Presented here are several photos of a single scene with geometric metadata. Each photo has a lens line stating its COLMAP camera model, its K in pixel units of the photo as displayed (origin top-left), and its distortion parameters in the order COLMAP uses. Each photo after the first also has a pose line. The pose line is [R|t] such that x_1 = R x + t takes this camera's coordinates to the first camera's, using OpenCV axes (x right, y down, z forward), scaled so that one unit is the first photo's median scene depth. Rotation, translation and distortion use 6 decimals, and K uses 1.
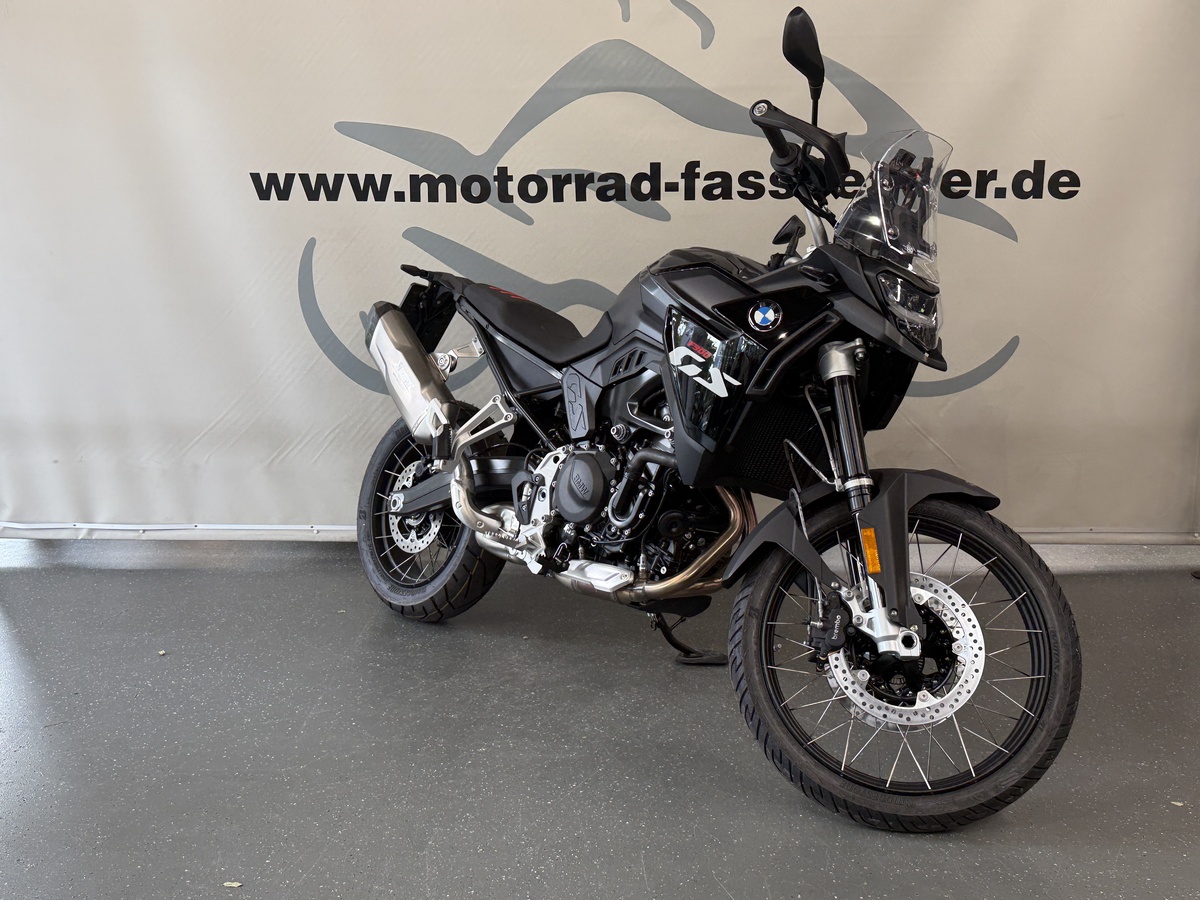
lens RADIAL K [[1359.9, 0, 611.6], [0, 1359.9, 443.8], [0, 0, 1]] dist [0.130142, 0.000000]
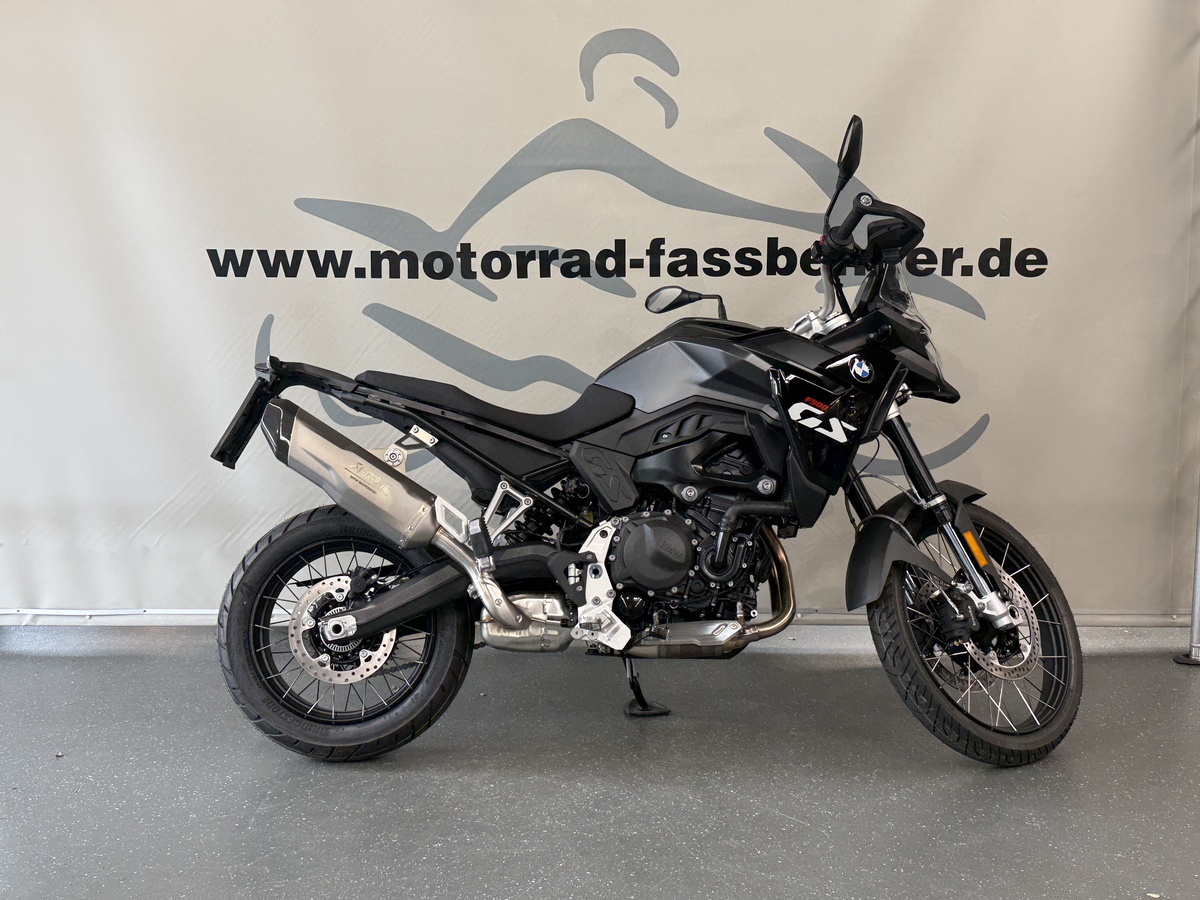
lens RADIAL K [[1429.6, 0, 608.6], [0, 1429.6, 431.6], [0, 0, 1]] dist [0.146522, 0.000000]
pose [[0.999873, -0.001150, 0.015895, 0.007123], [0.002144, 0.998031, -0.062694, -0.001642], [-0.015792, 0.062720, 0.997906, -0.026775]]
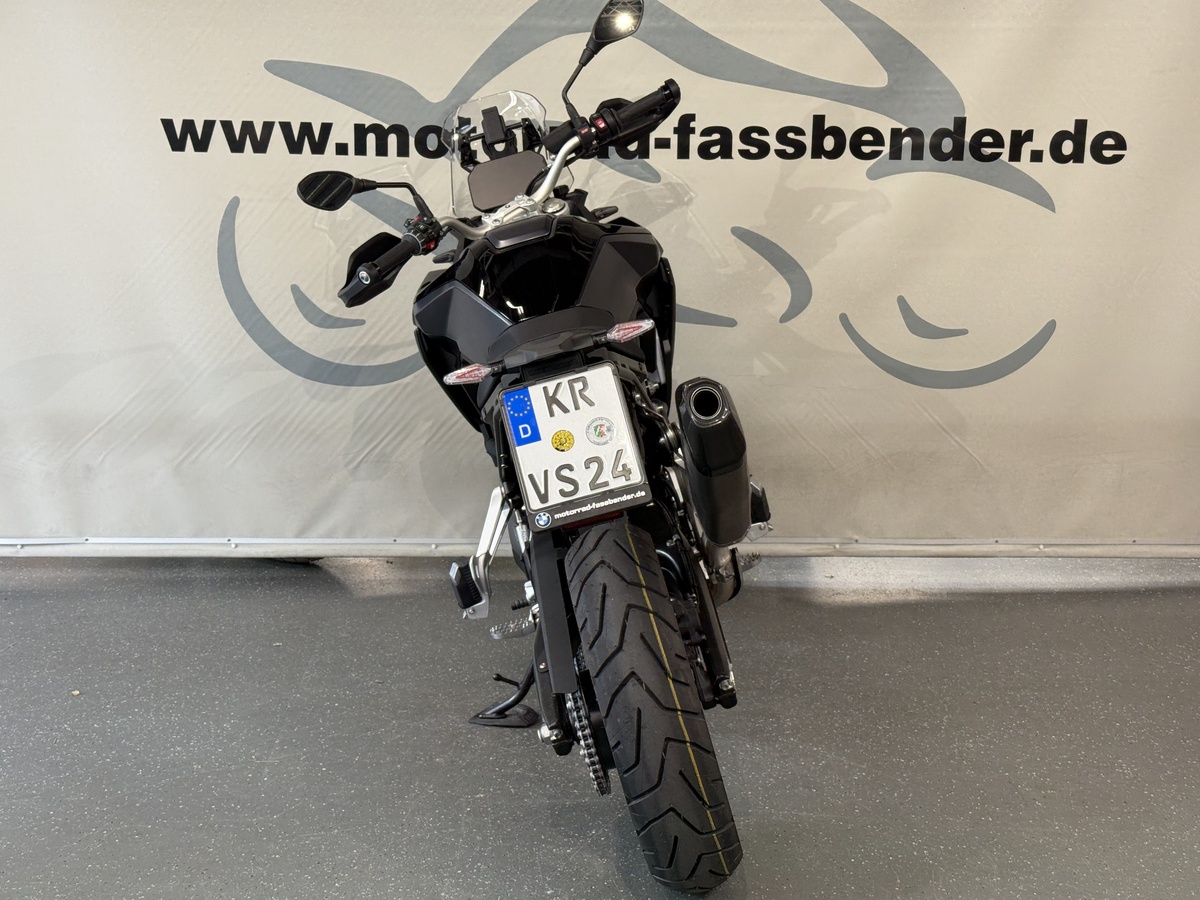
lens RADIAL K [[1734.3, 0, 600.8], [0, 1734.3, 416.3], [0, 0, 1]] dist [0.160893, 0.000000]
pose [[0.996970, 0.002640, 0.077739, -0.079432], [-0.001979, 0.999961, -0.008576, -0.006929], [-0.077759, 0.008397, 0.996937, -0.086774]]
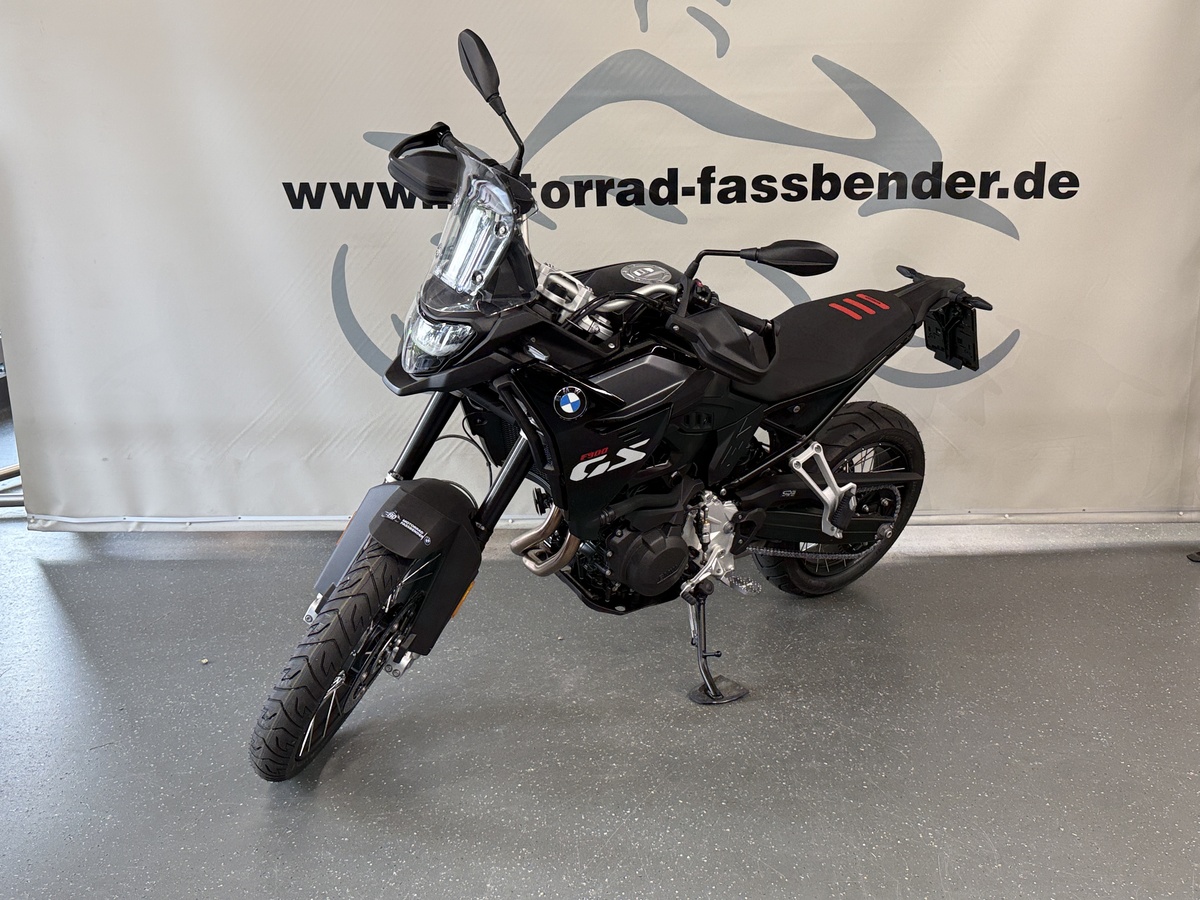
lens RADIAL K [[1114.9, 0, 599.5], [0, 1114.9, 414.1], [0, 0, 1]] dist [0.094045, 0.000000]
pose [[0.999719, -0.015756, 0.017735, -0.041803], [0.015178, 0.999364, 0.032280, -0.046504], [-0.018233, -0.032001, 0.999322, 0.141438]]
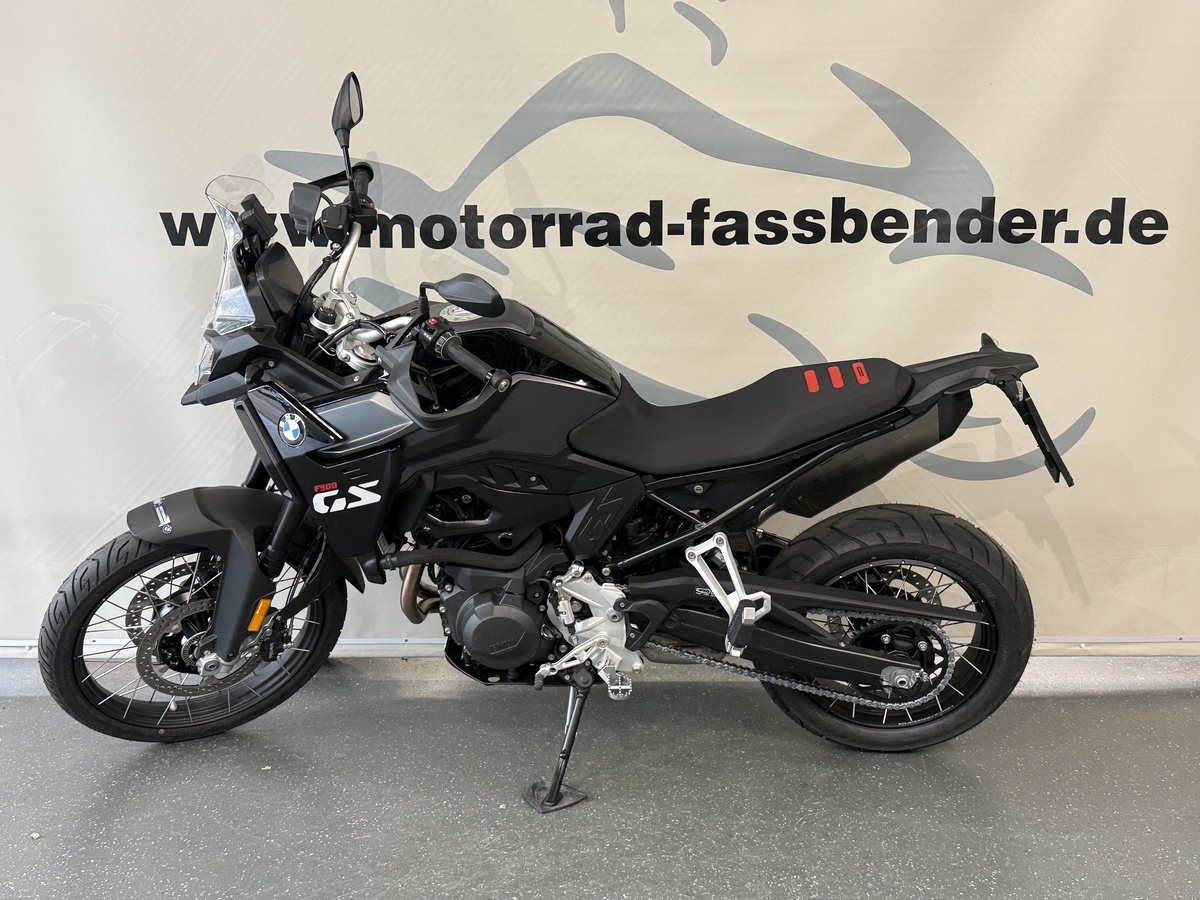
lens RADIAL K [[1329.9, 0, 605.9], [0, 1329.9, 412.4], [0, 0, 1]] dist [0.128654, 0.000000]
pose [[0.999529, -0.005097, 0.030266, -0.023367], [0.005835, 0.999687, -0.024348, -0.057669], [-0.030133, 0.024513, 0.999245, 0.196439]]
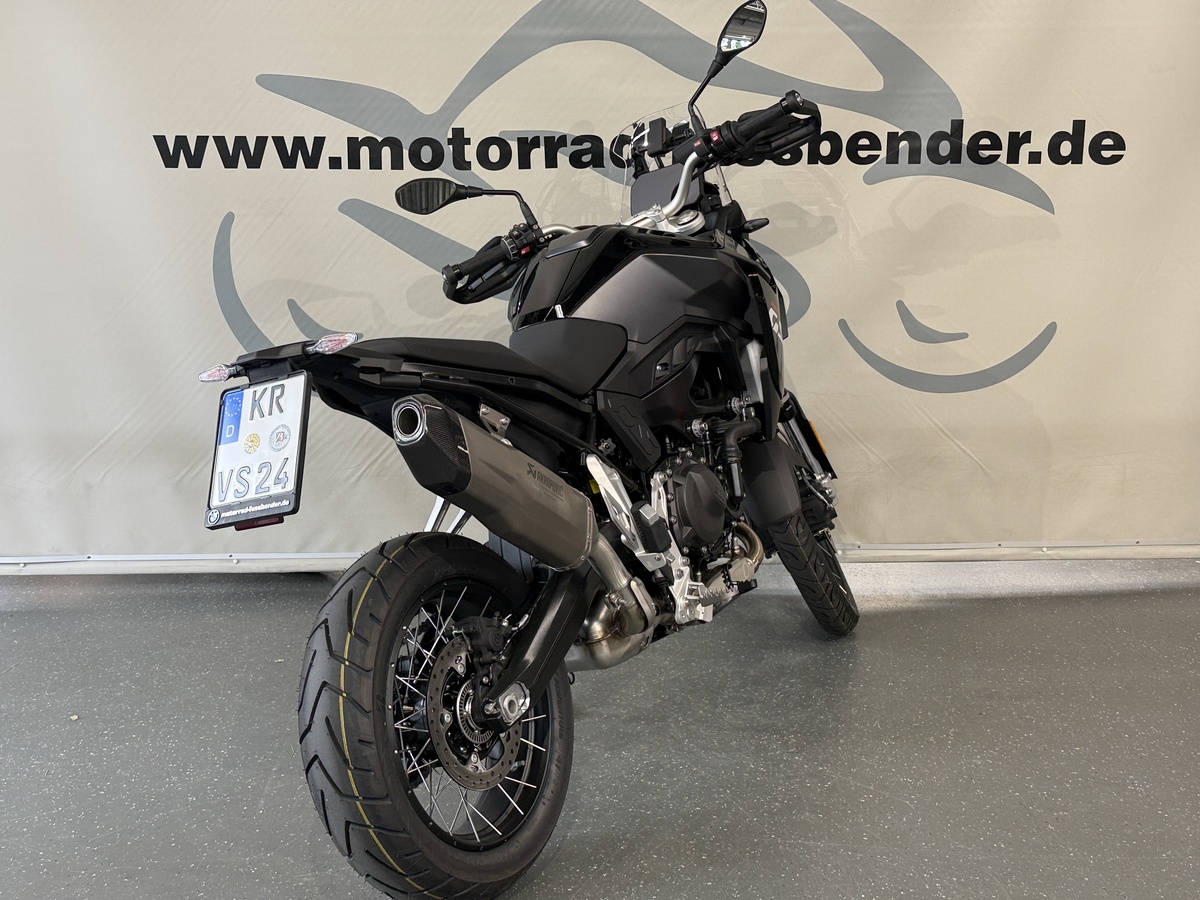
lens RADIAL K [[1639.1, 0, 594.7], [0, 1639.1, 419.0], [0, 0, 1]] dist [0.142160, 0.000000]
pose [[0.997532, -0.013843, 0.068830, -0.068373], [0.013519, 0.999895, 0.005164, -0.026642], [-0.068894, -0.004220, 0.997615, -0.023592]]
